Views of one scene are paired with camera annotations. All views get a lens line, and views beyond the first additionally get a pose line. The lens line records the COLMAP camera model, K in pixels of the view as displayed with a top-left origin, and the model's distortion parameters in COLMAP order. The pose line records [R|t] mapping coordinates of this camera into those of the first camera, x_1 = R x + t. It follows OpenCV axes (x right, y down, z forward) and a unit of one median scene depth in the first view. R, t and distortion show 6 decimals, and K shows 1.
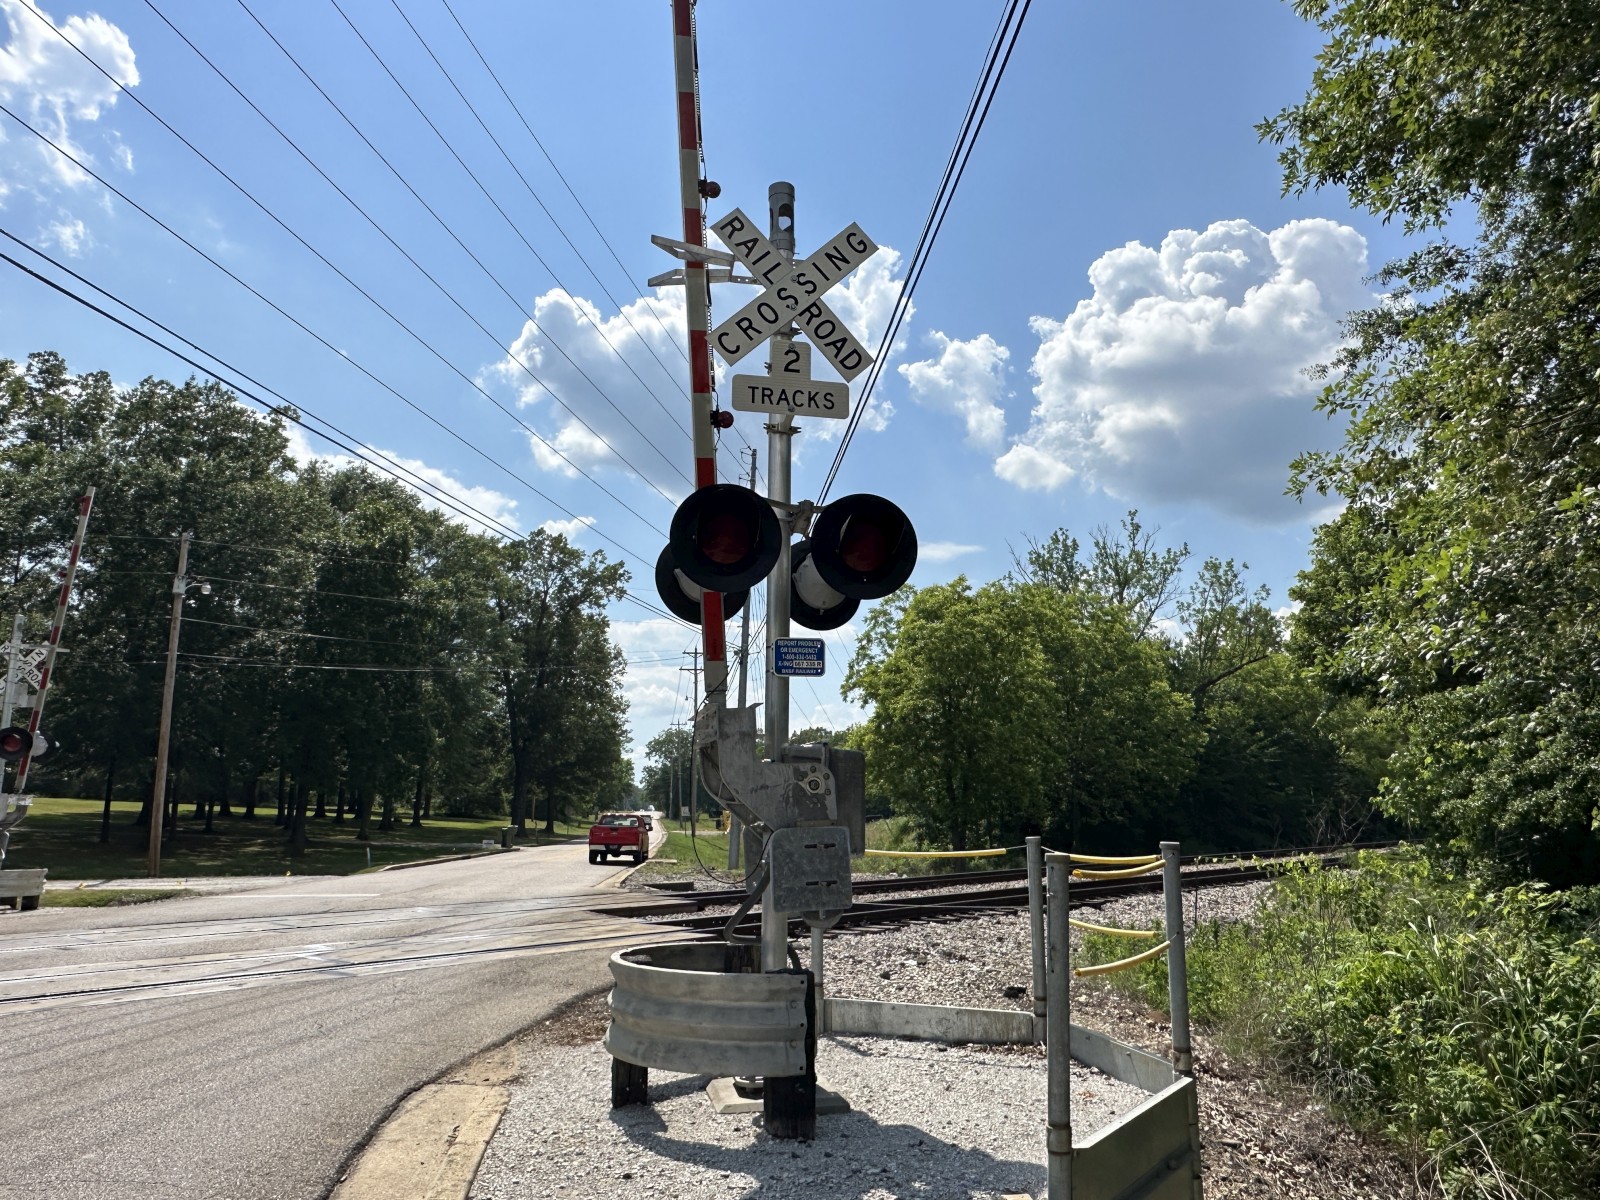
lens RADIAL K [[1069.3, 0, 806.5], [0, 1069.3, 609.6], [0, 0, 1]] dist [-0.001627, -0.000875]
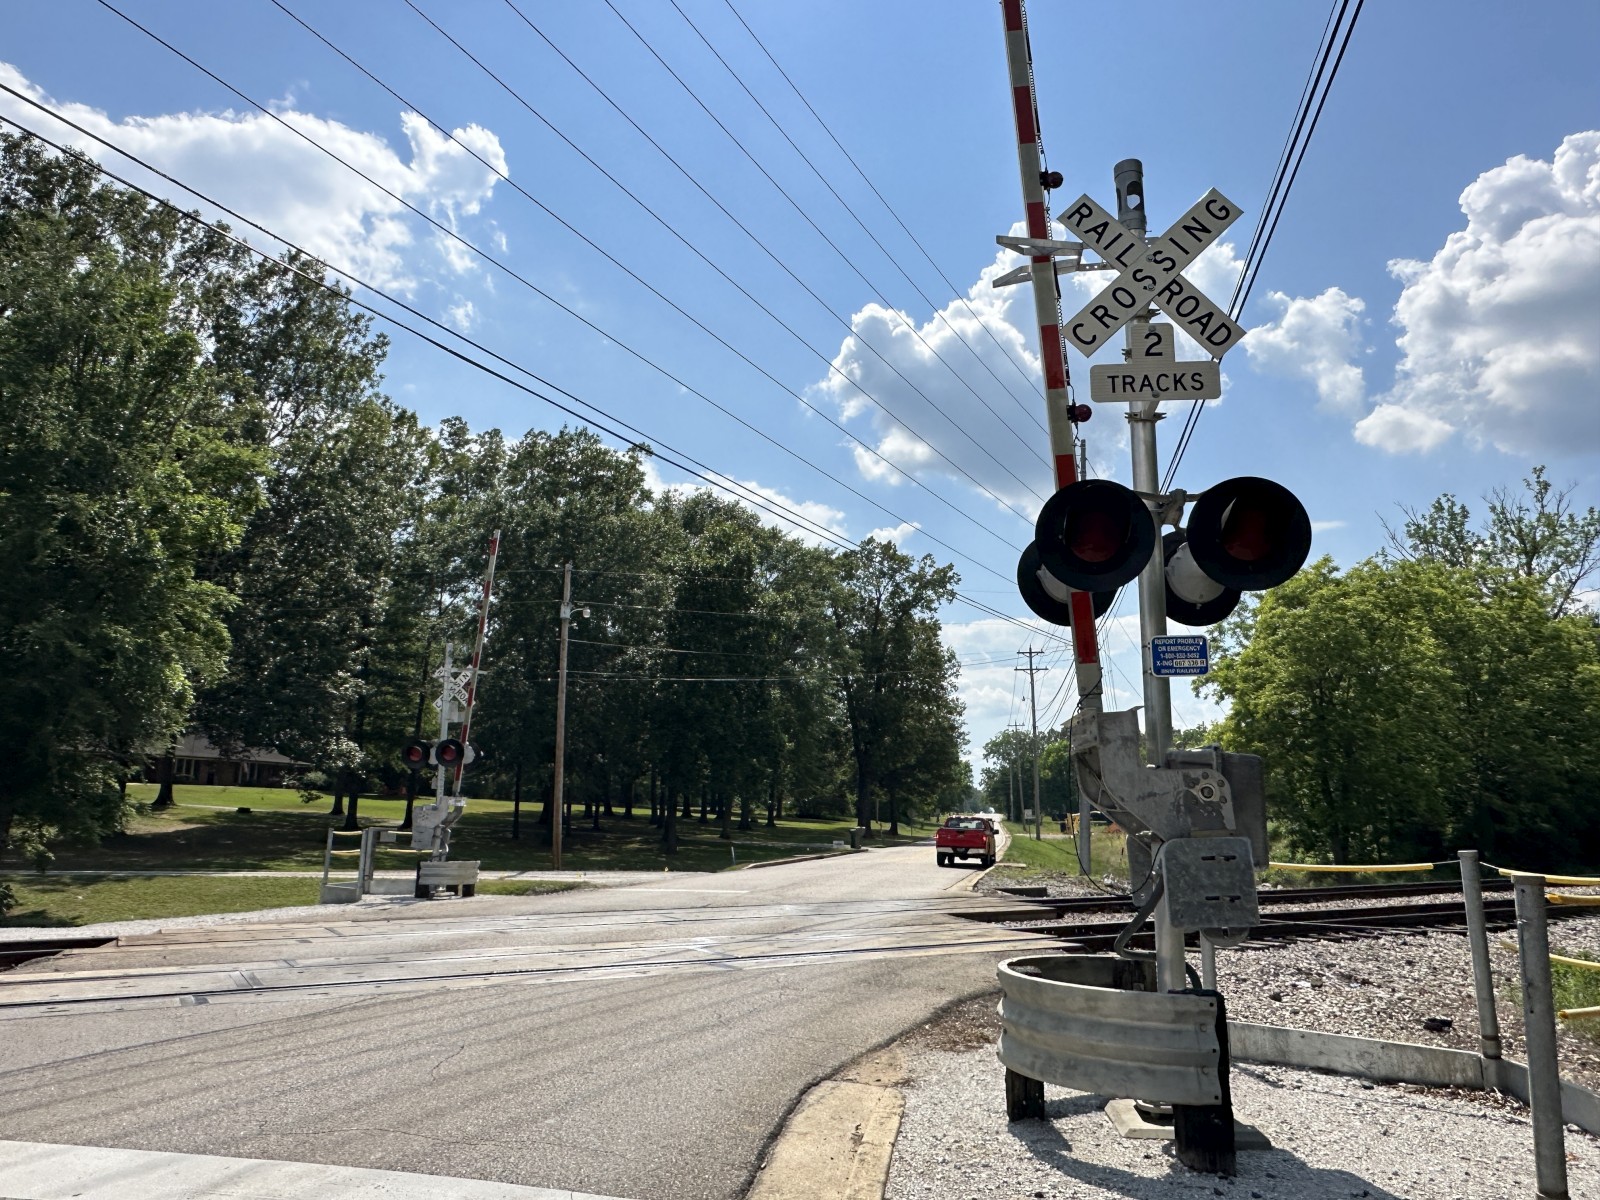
lens RADIAL K [[1070.7, 0, 800.0], [0, 1070.7, 600.0], [0, 0, 1]] dist [-0.001713, -0.000359]
pose [[0.950696, -0.054175, -0.305355, -0.004557], [0.051031, 0.998530, -0.018278, -0.000609], [0.305896, 0.001794, 0.952063, 0.000035]]
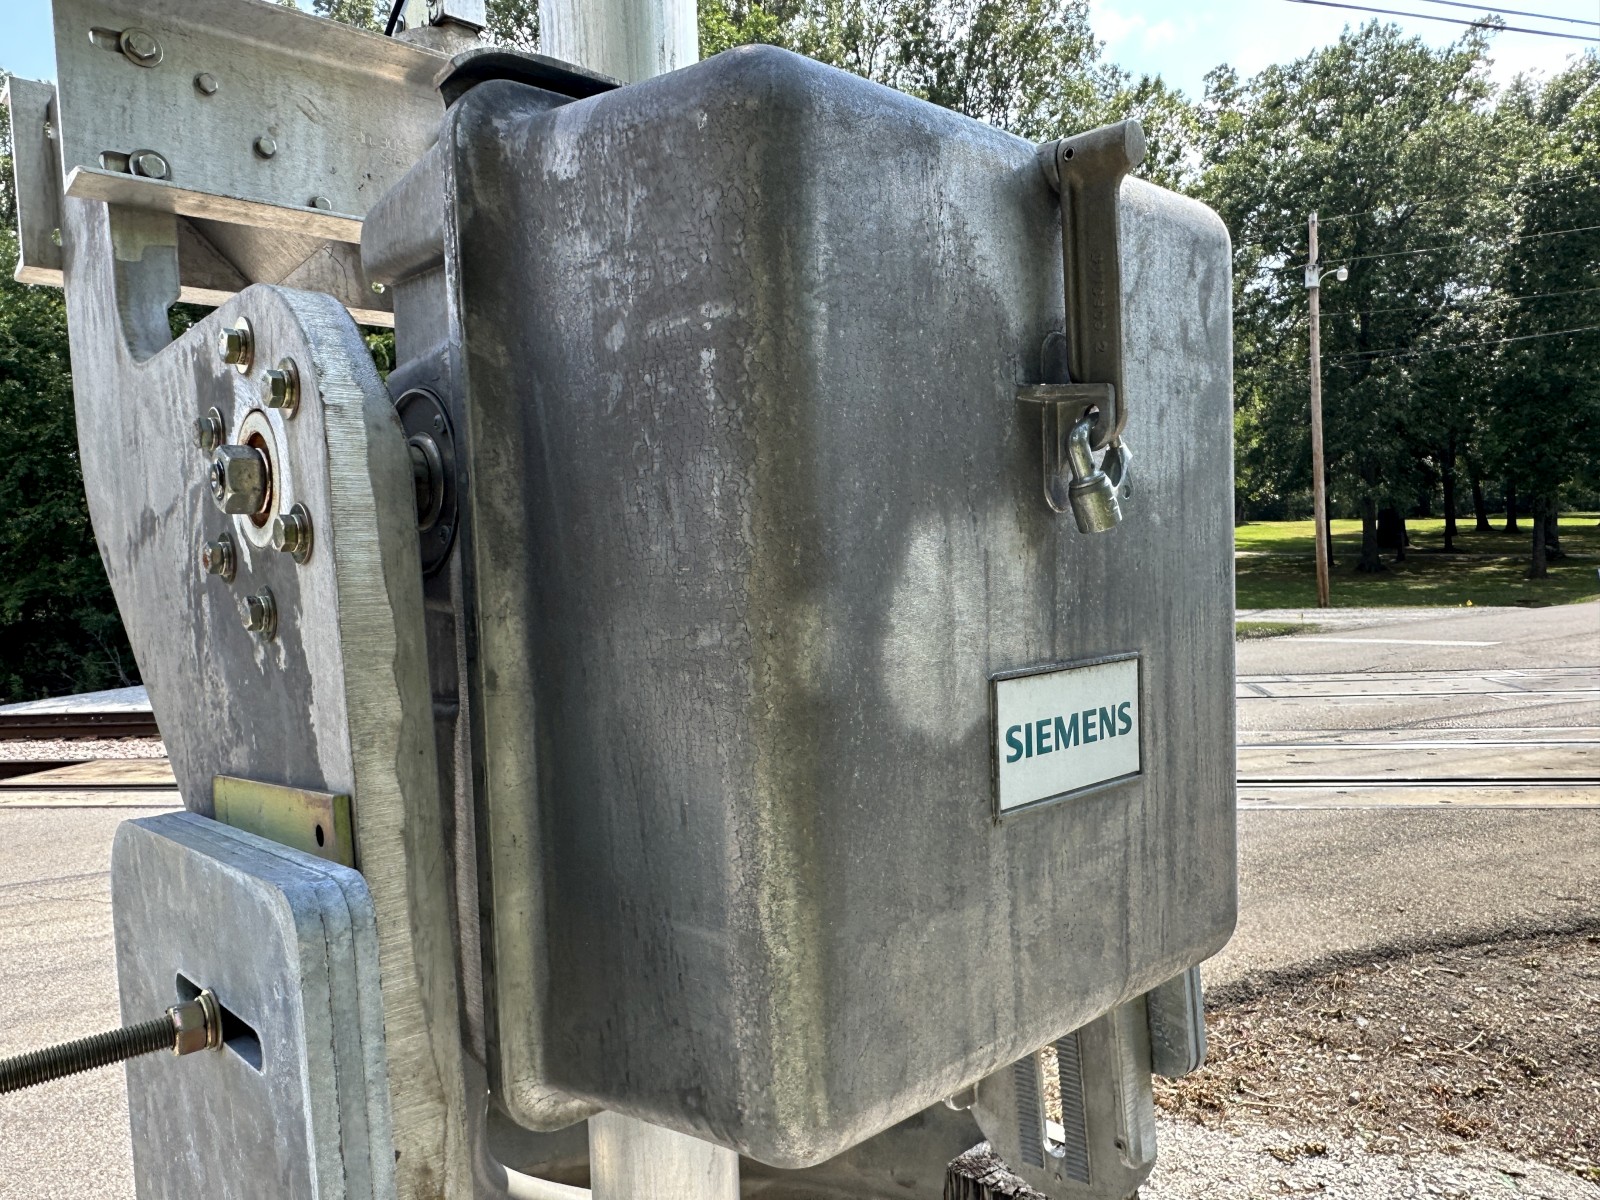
lens RADIAL K [[1145.2, 0, 800.7], [0, 1145.2, 608.7], [0, 0, 1]] dist [0.006827, 0.005220]
pose [[0.491708, 0.014323, -0.870642, 0.015942], [0.209601, 0.968519, 0.134308, 0.018881], [0.845157, -0.248528, 0.473226, 0.107081]]
